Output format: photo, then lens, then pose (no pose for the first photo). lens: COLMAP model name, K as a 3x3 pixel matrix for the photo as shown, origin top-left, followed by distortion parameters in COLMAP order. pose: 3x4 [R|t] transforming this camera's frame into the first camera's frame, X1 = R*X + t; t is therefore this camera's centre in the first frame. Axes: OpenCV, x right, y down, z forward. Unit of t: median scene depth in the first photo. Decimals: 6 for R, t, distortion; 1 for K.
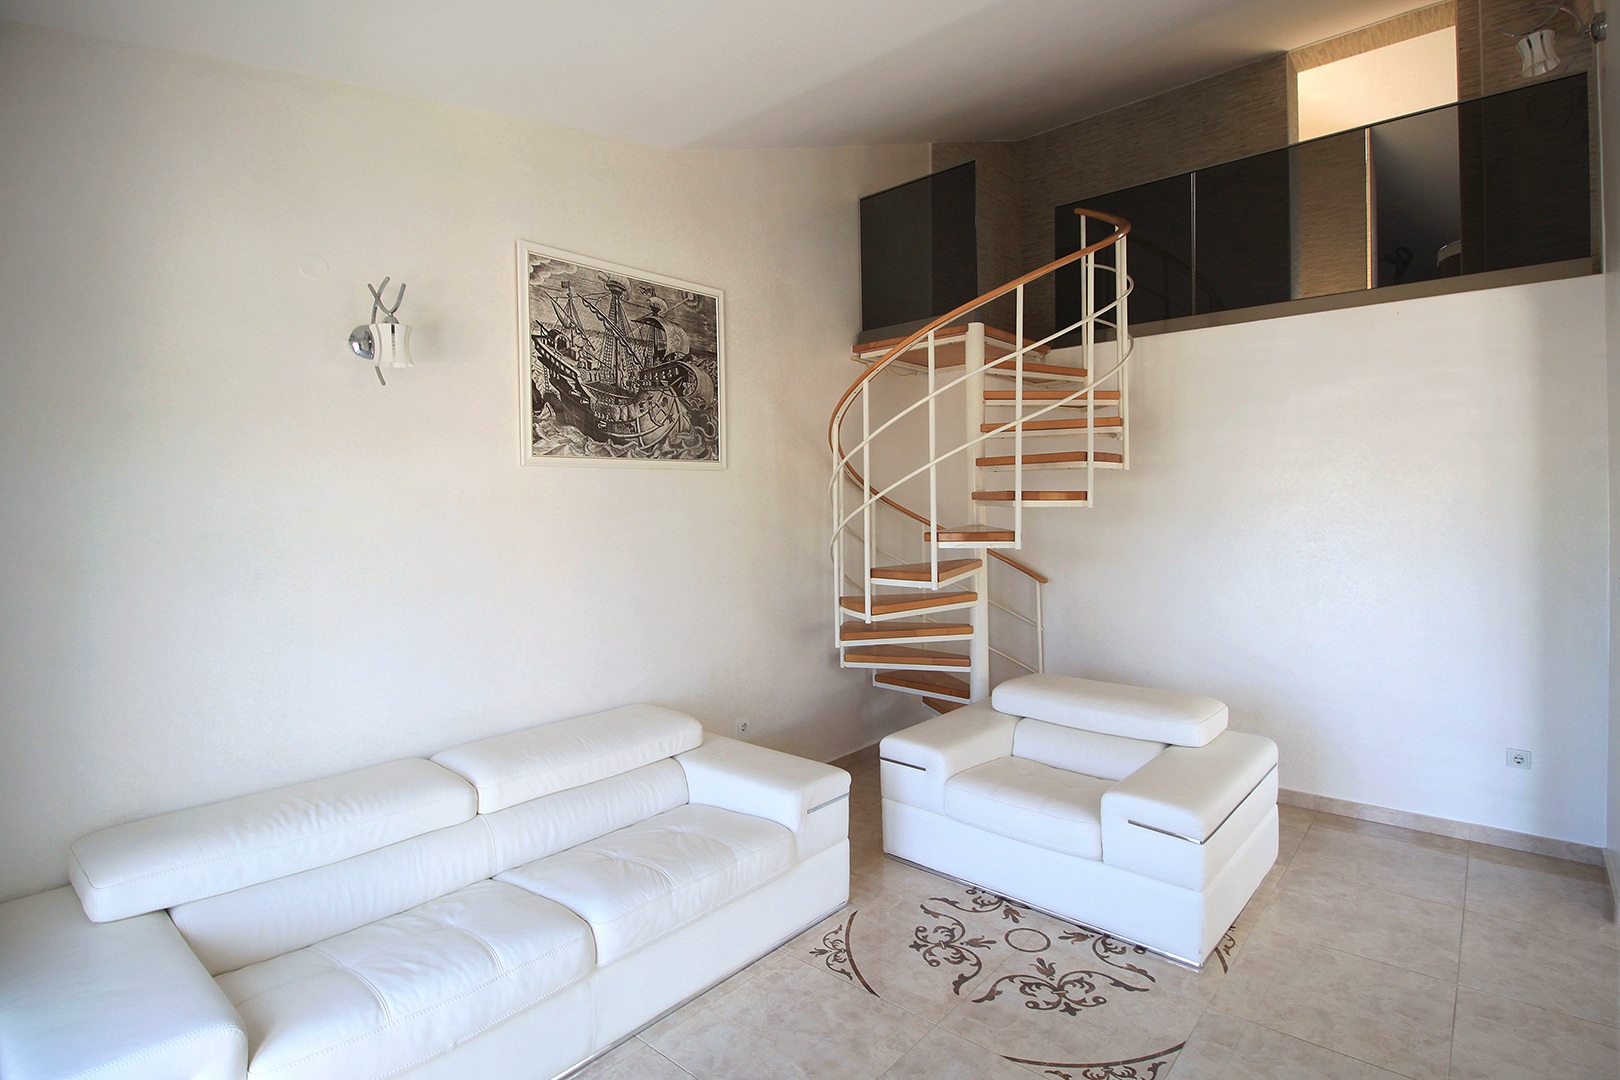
lens RADIAL K [[790.5, 0, 827.8], [0, 790.5, 514.6], [0, 0, 1]] dist [-0.018704, -0.001251]
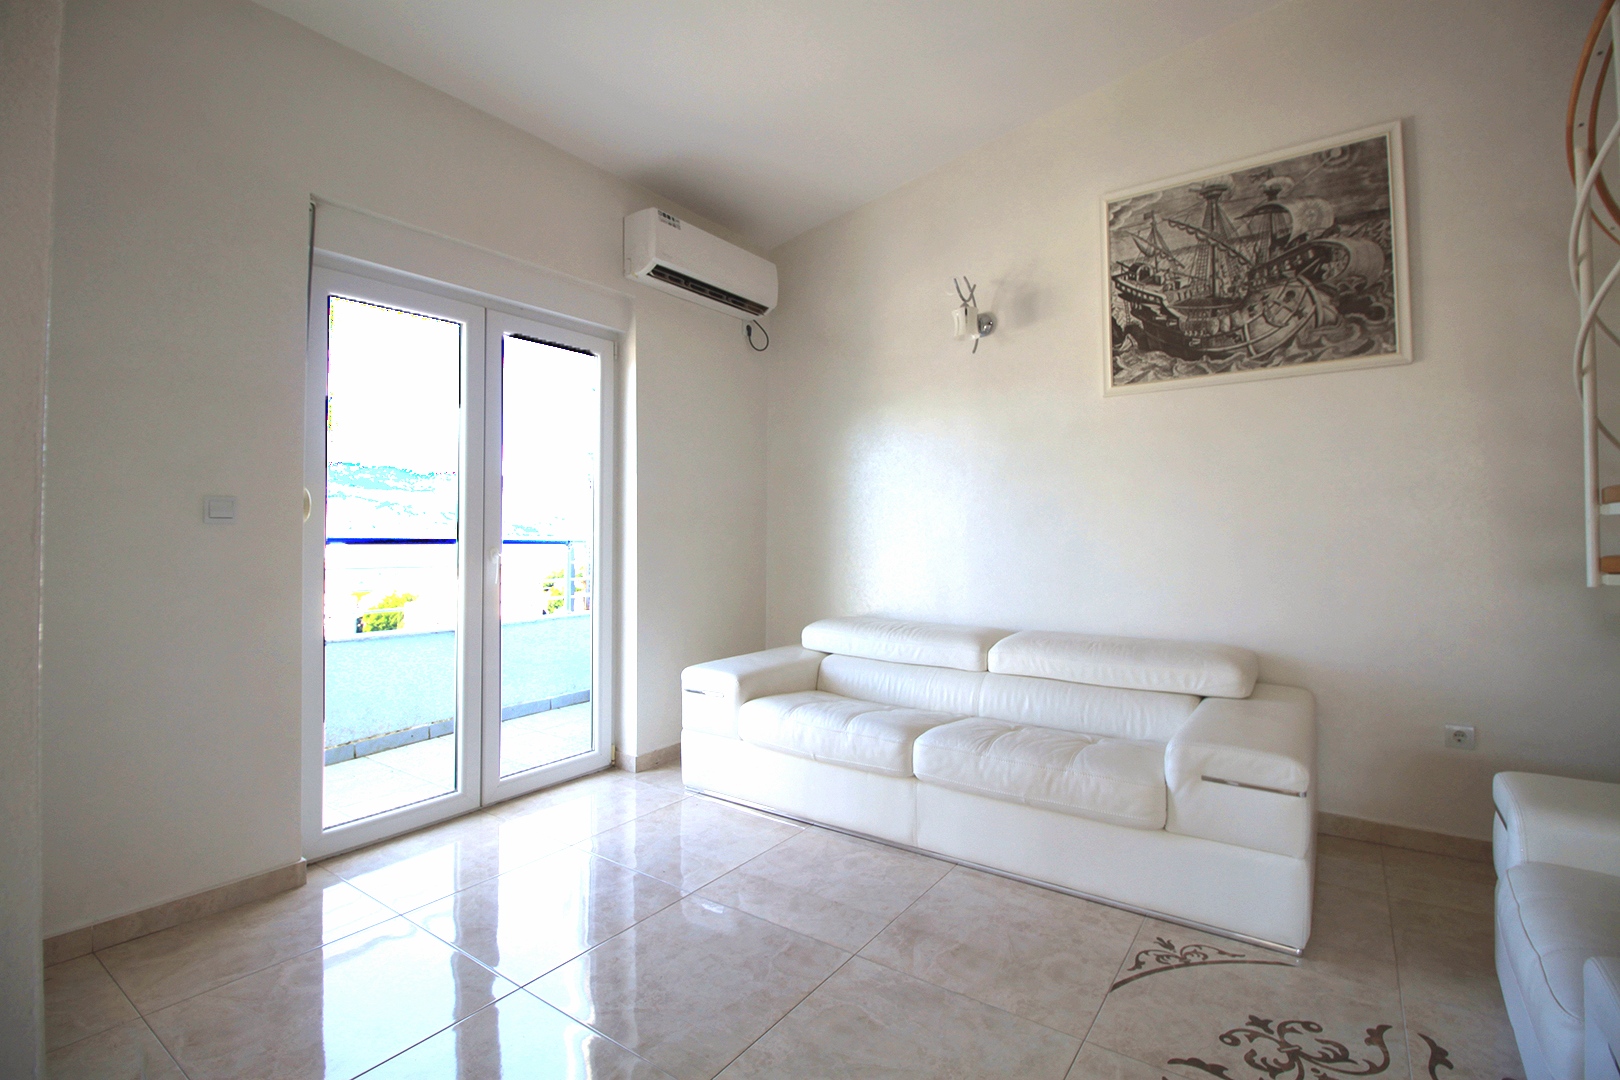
lens RADIAL K [[743.0, 0, 817.4], [0, 743.0, 518.7], [0, 0, 1]] dist [-0.007633, -0.010192]
pose [[0.093066, -0.007404, -0.995632, 0.549654], [-0.009643, 0.999919, -0.008337, 0.109063], [0.995613, 0.010377, 0.092987, 0.454689]]
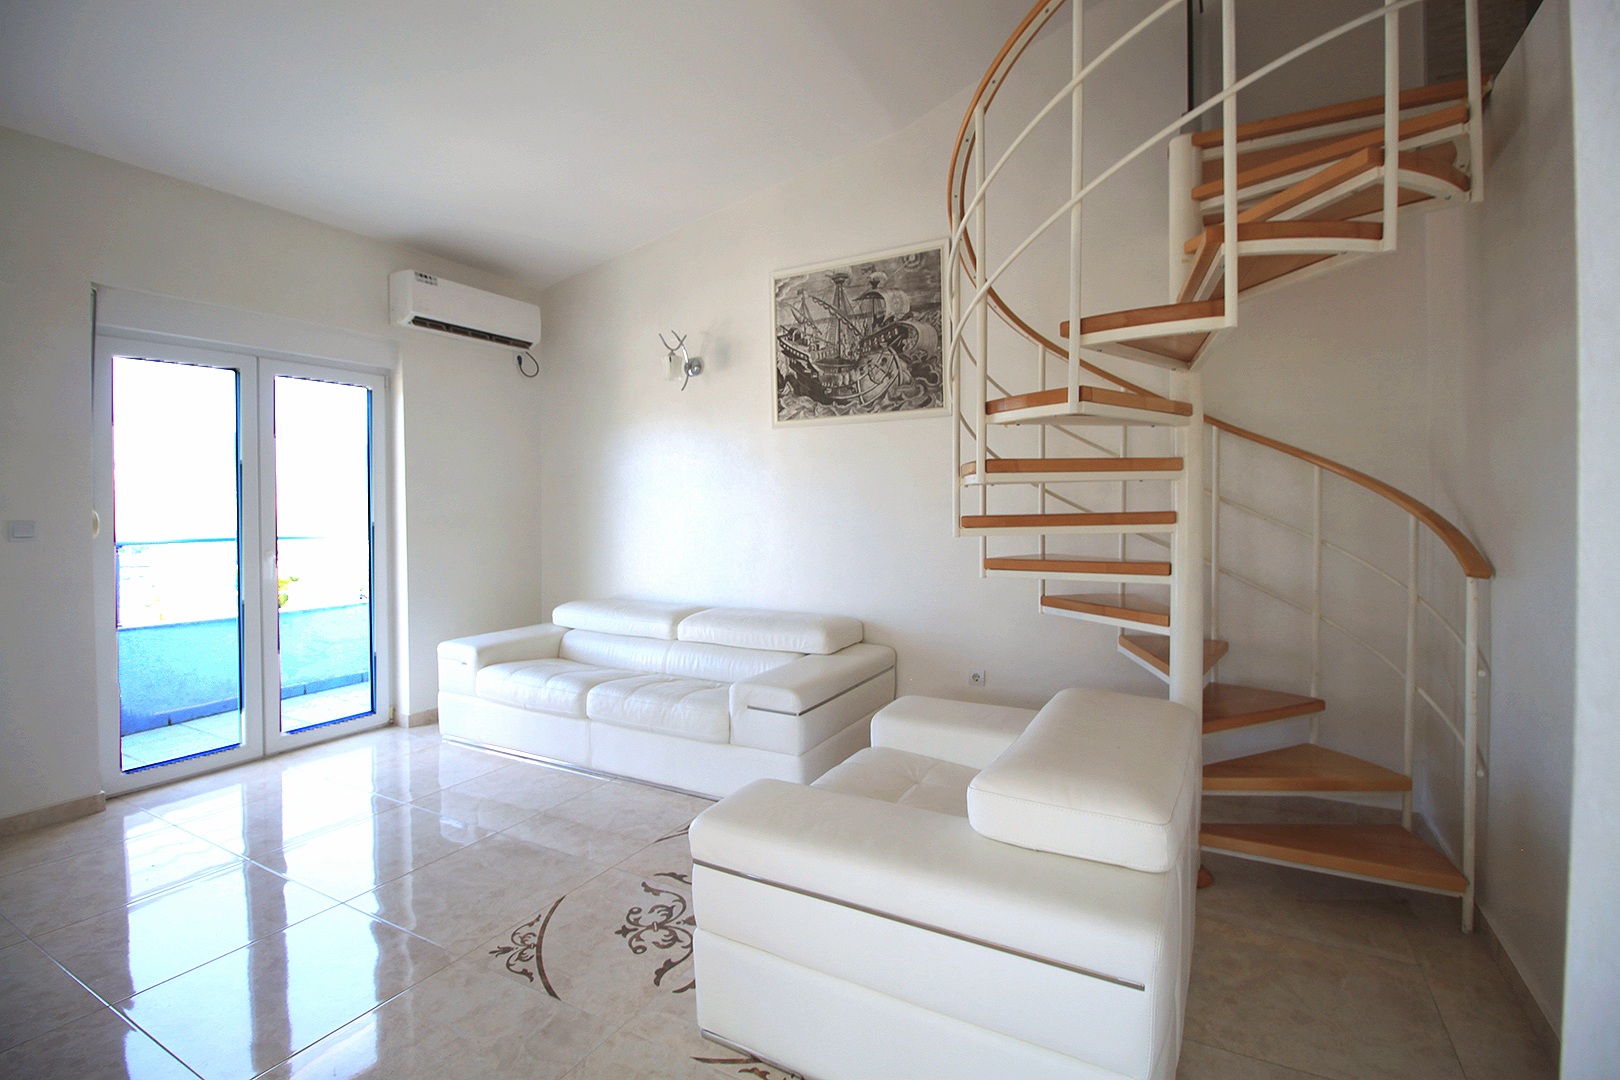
lens RADIAL K [[743.0, 0, 821.8], [0, 743.0, 518.3], [0, 0, 1]] dist [-0.007633, -0.010192]
pose [[0.207991, 0.027233, -0.977752, 0.871907], [-0.006238, 0.999629, 0.026515, 0.058298], [0.978111, 0.000585, 0.208083, 0.724685]]
